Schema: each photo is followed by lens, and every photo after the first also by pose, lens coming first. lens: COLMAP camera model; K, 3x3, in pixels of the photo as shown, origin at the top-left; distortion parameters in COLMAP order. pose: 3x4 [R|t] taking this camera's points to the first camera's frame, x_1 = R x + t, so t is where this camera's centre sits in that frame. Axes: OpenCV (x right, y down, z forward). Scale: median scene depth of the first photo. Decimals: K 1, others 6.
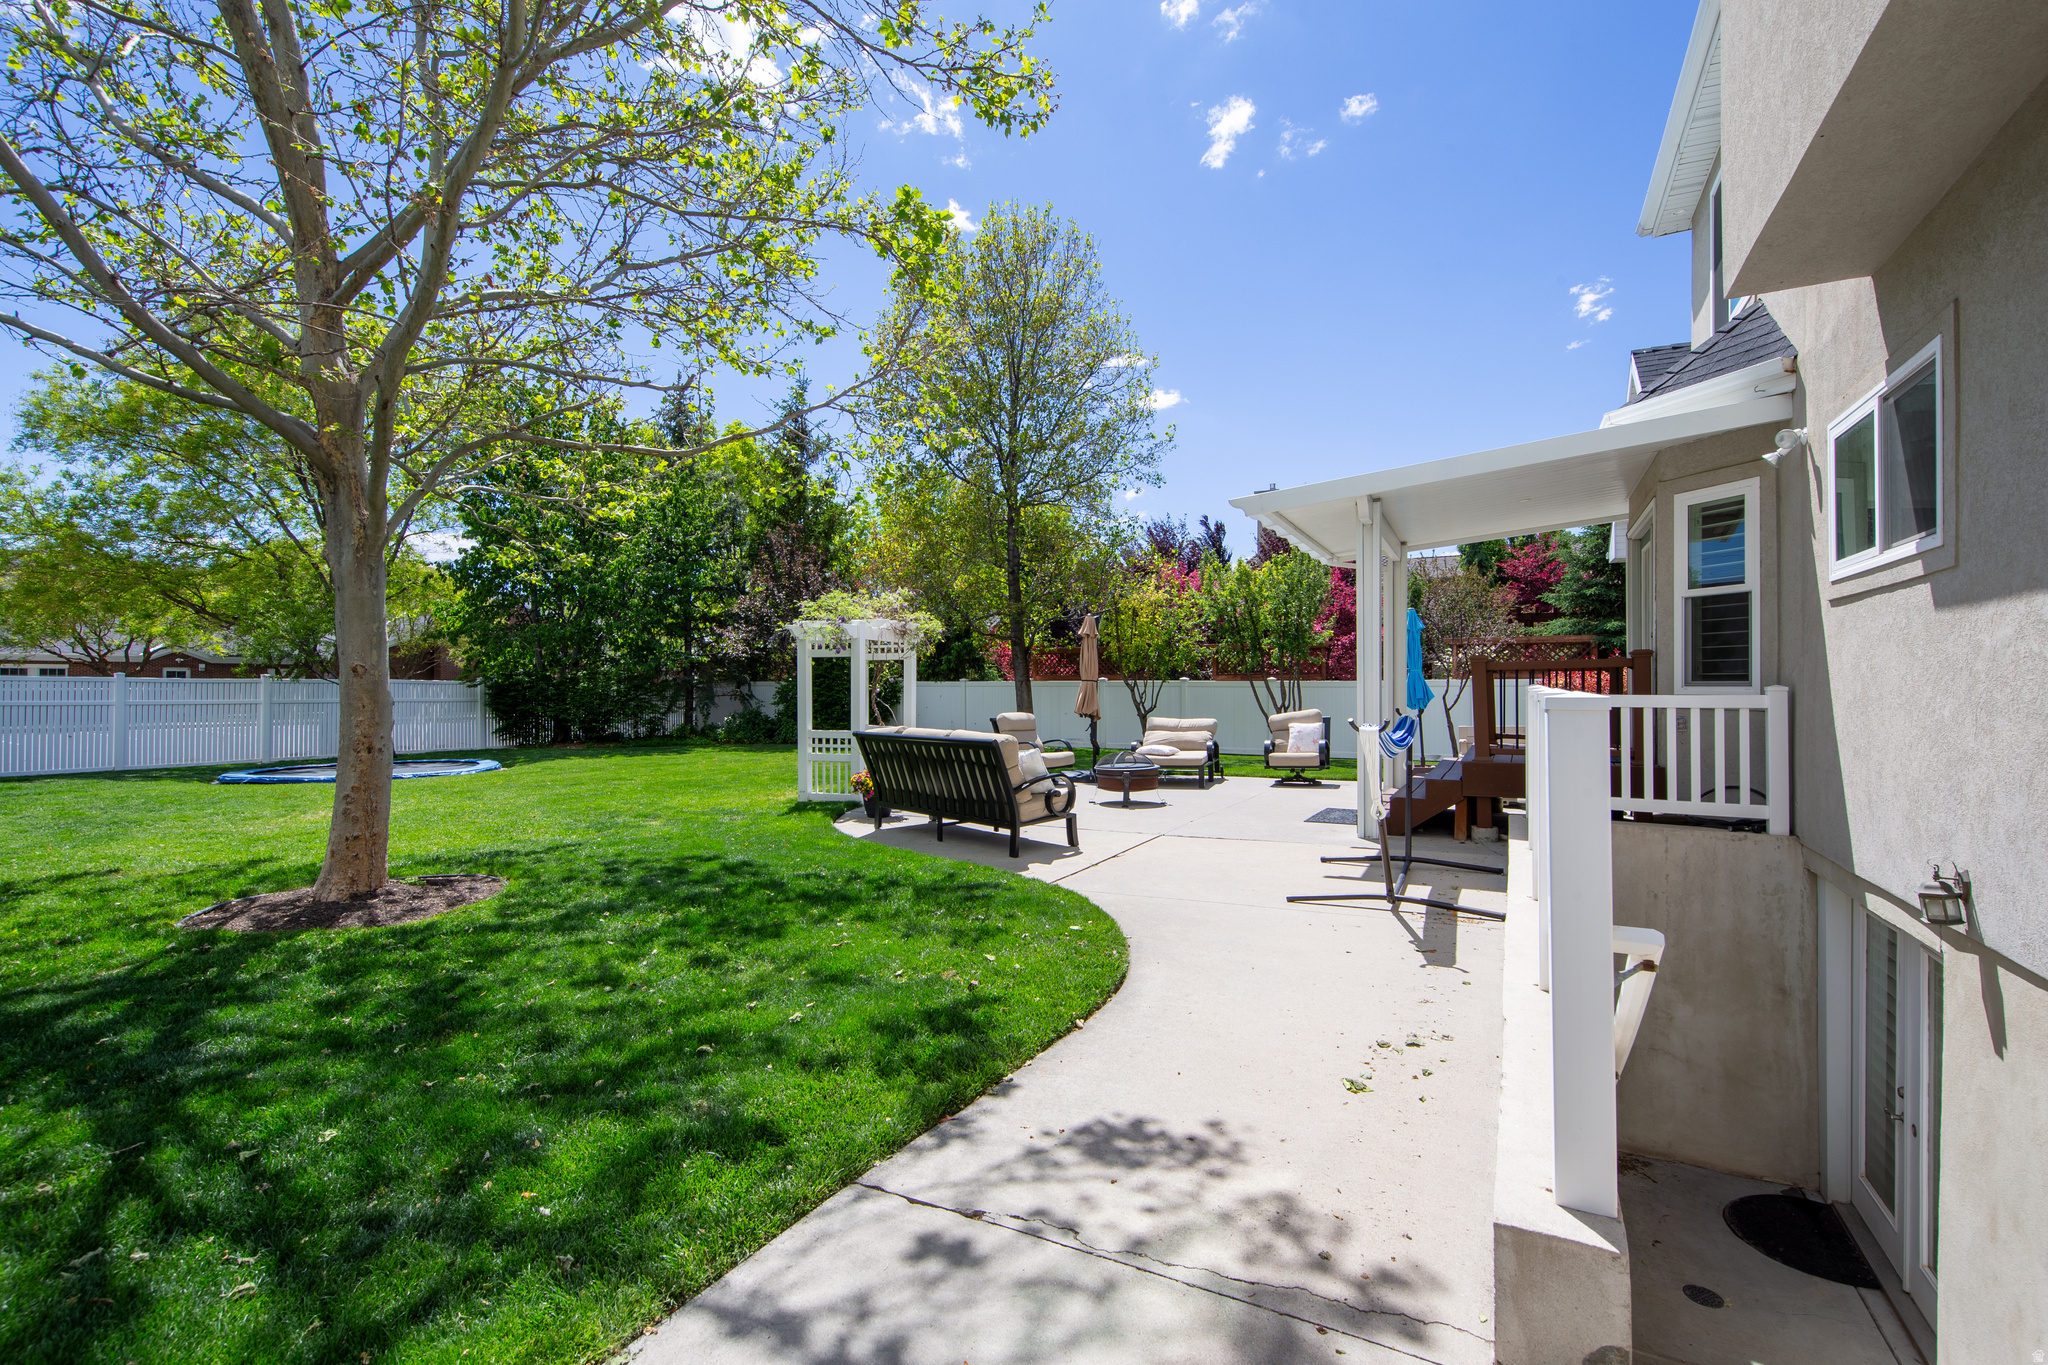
lens RADIAL K [[885.3, 0, 1039.1], [0, 885.3, 681.1], [0, 0, 1]] dist [0.004975, -0.003316]
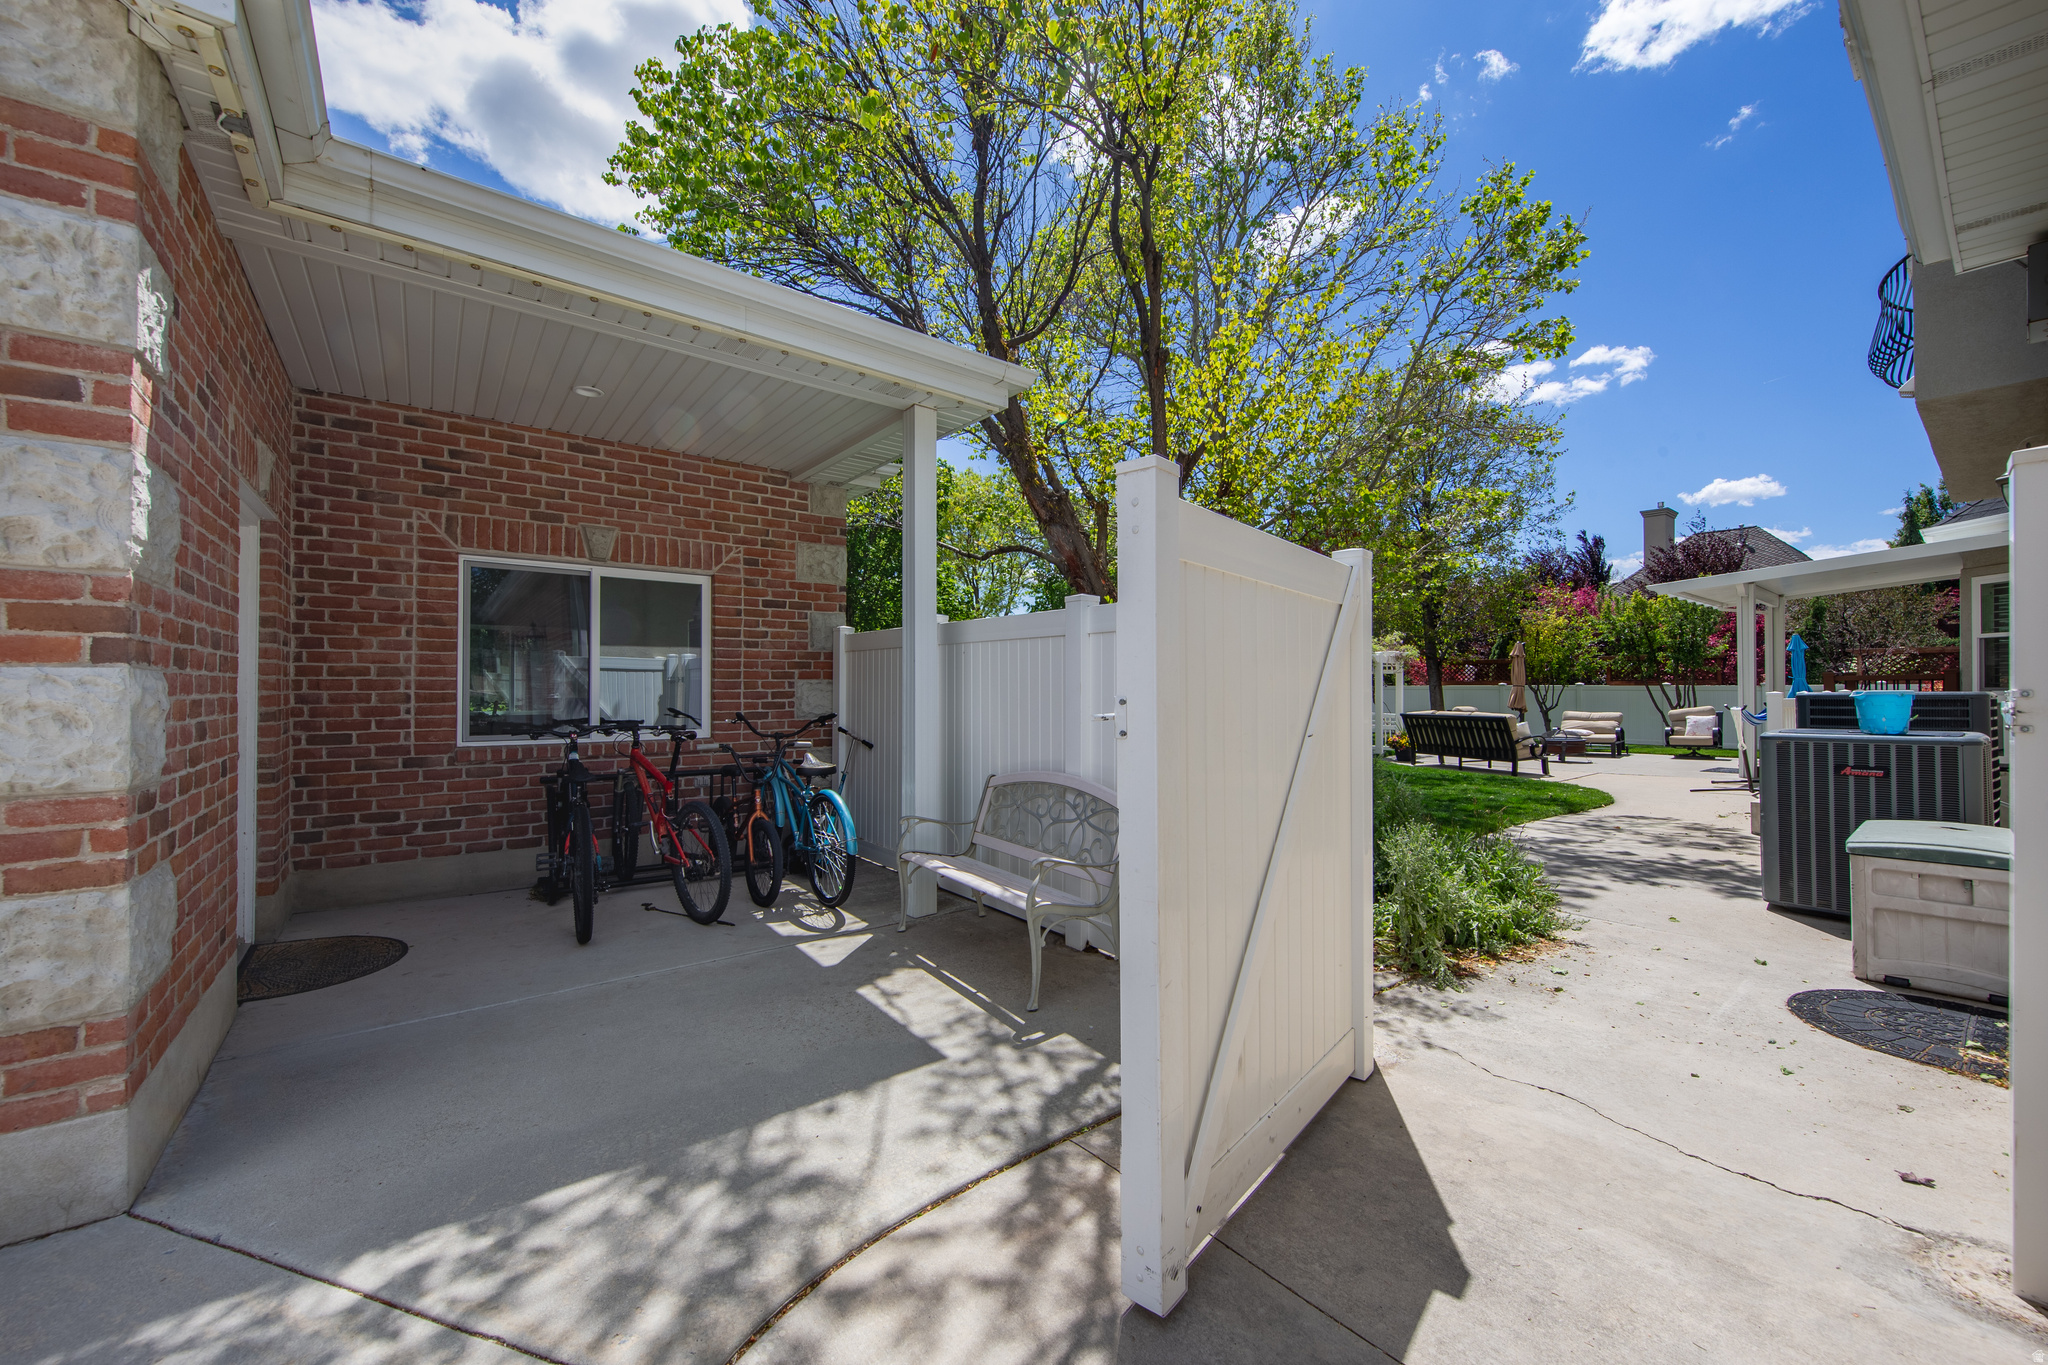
lens RADIAL K [[779.7, 0, 1004.4], [0, 779.7, 686.5], [0, 0, 1]] dist [-0.002360, -0.000518]
pose [[0.907108, 0.001987, -0.420894, -0.266724], [0.000024, 0.999989, 0.004773, -0.008352], [0.420899, -0.004340, 0.907097, -0.855781]]
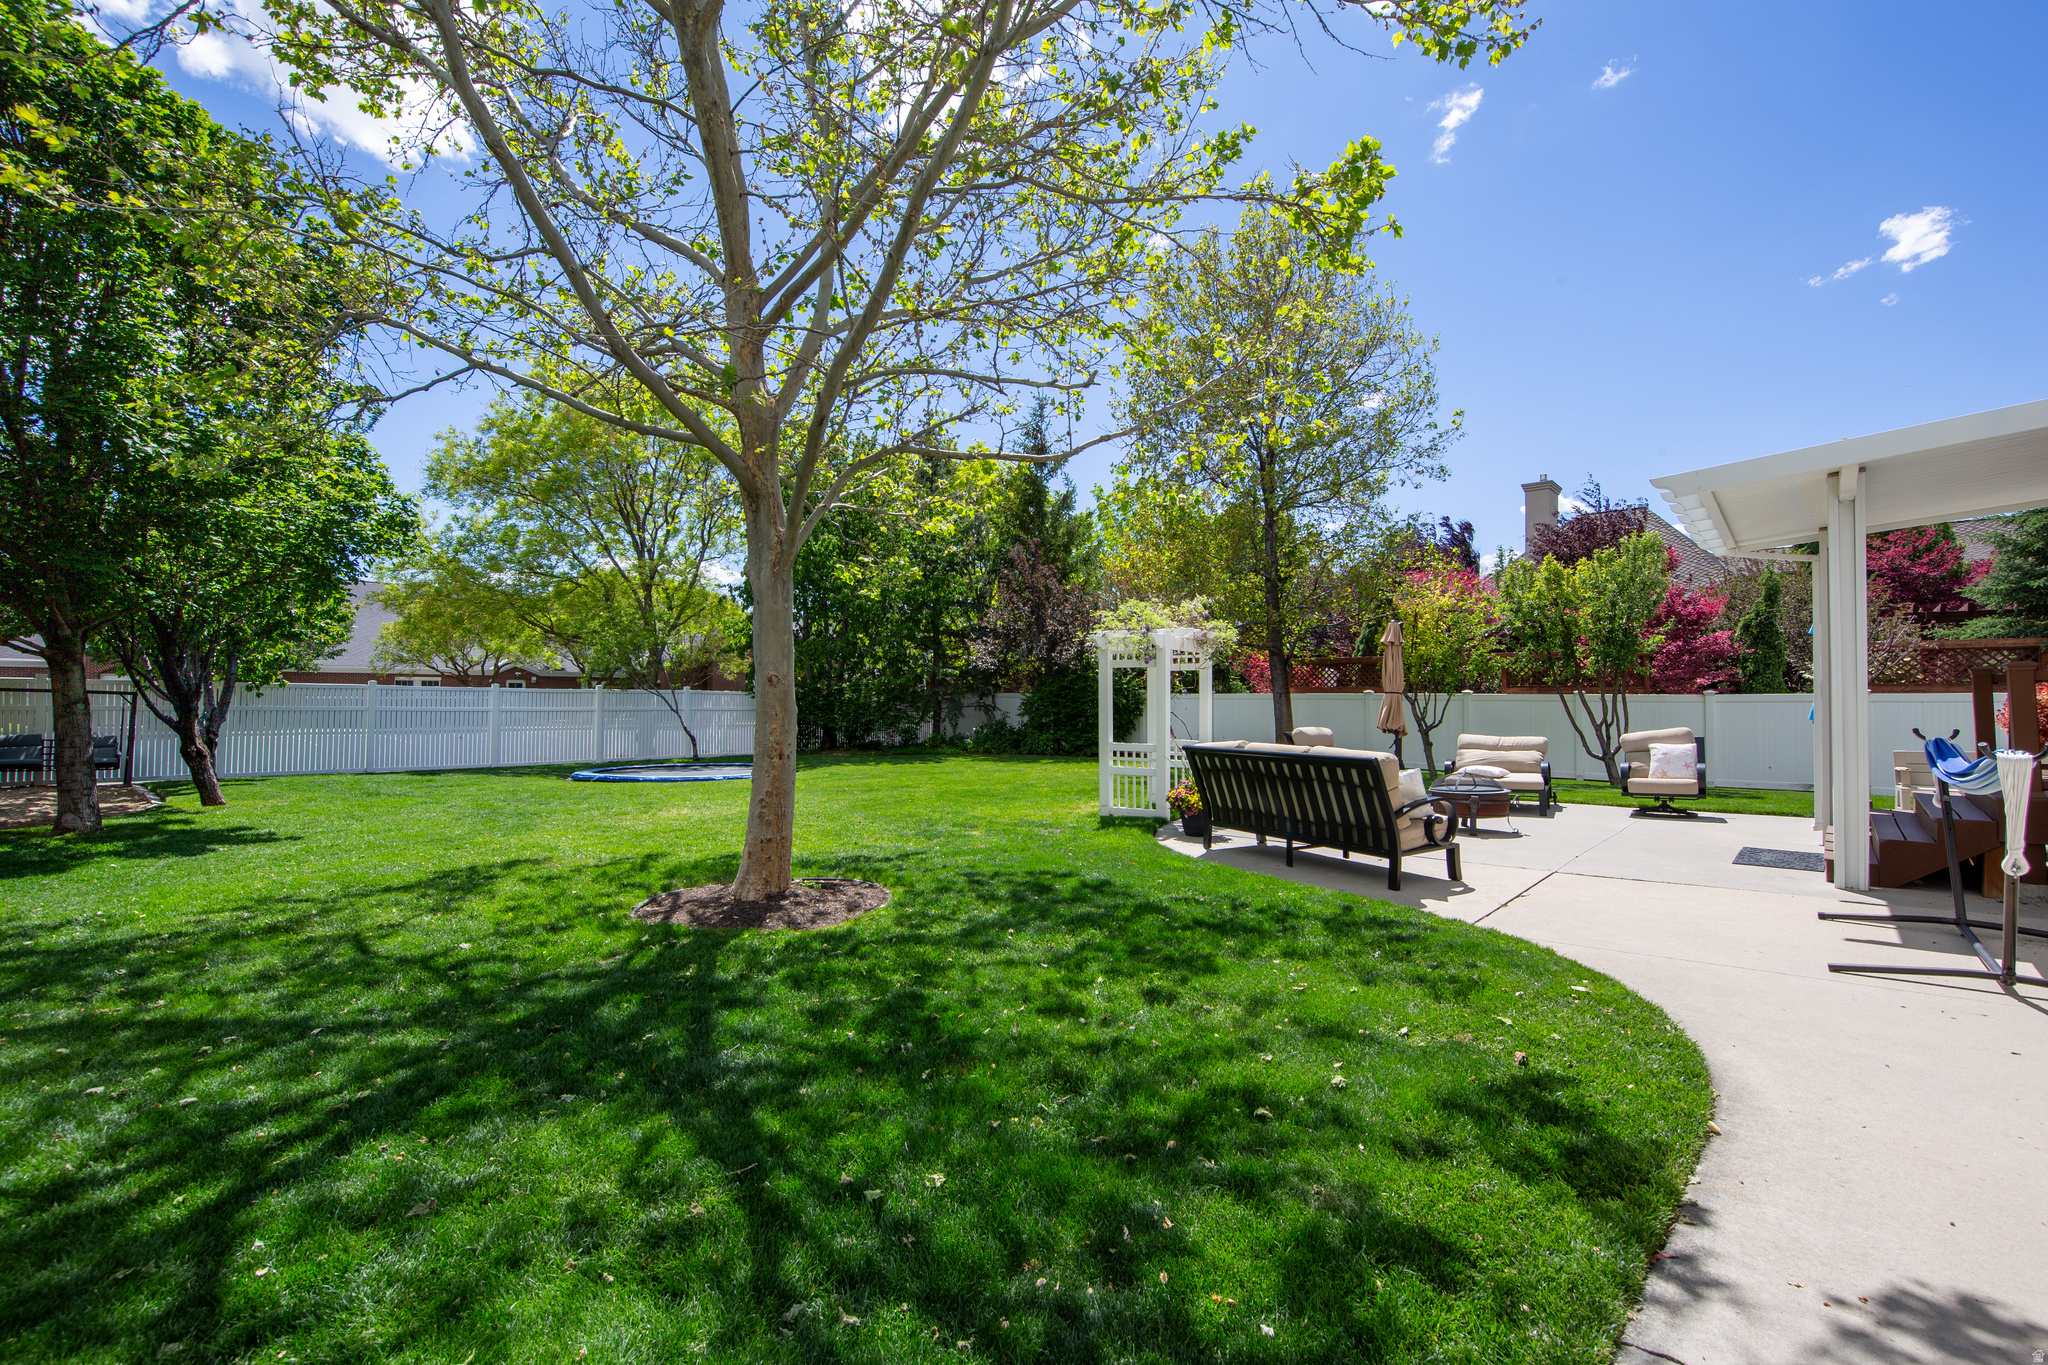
lens RADIAL K [[885.3, 0, 1029.2], [0, 885.3, 679.3], [0, 0, 1]] dist [0.004975, -0.003316]
pose [[0.973135, -0.000258, -0.230233, -0.145805], [-0.003420, 0.999873, -0.015577, 0.001548], [0.230208, 0.015946, 0.973011, 0.035317]]
